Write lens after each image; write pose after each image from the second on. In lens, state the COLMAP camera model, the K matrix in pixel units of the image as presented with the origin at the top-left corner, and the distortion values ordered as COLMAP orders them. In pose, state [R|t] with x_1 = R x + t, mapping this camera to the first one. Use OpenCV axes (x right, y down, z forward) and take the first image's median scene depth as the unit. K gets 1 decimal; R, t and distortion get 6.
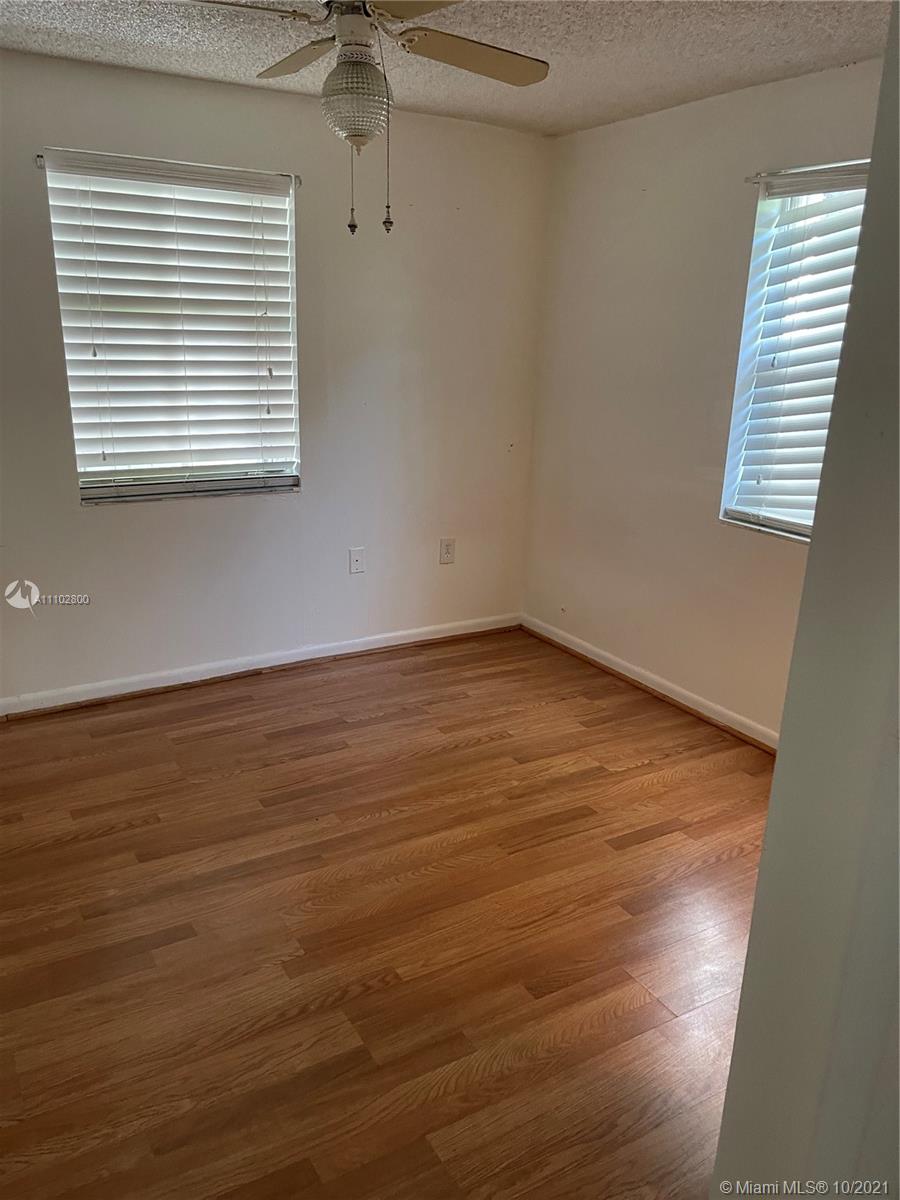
lens RADIAL K [[907.9, 0, 447.7], [0, 907.9, 601.0], [0, 0, 1]] dist [0.001294, 0.000249]
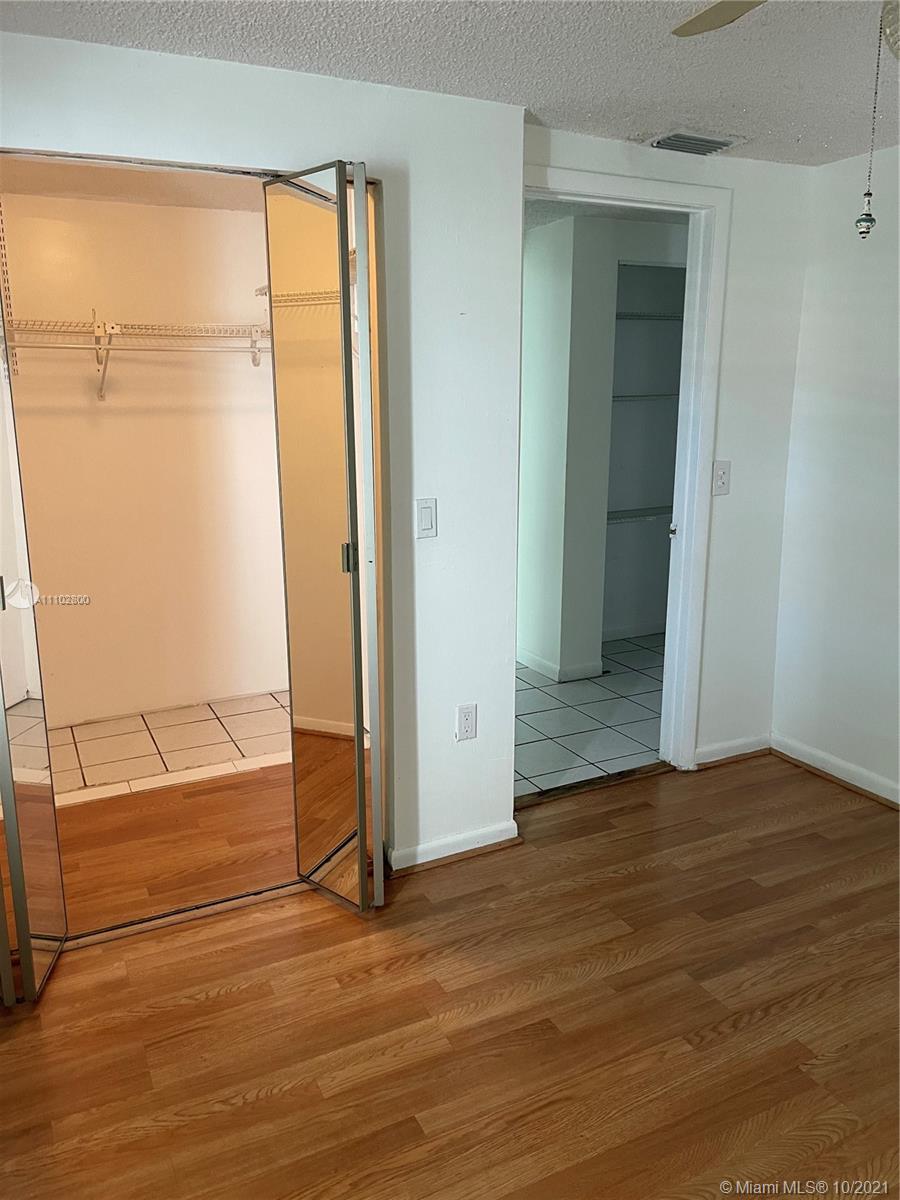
lens RADIAL K [[907.9, 0, 451.0], [0, 907.9, 599.2], [0, 0, 1]] dist [0.001294, 0.000249]
pose [[-0.996241, -0.035558, 0.078990, 0.143091], [0.008253, 0.868761, 0.495163, -0.500907], [-0.086230, 0.493954, -0.865202, 1.671106]]
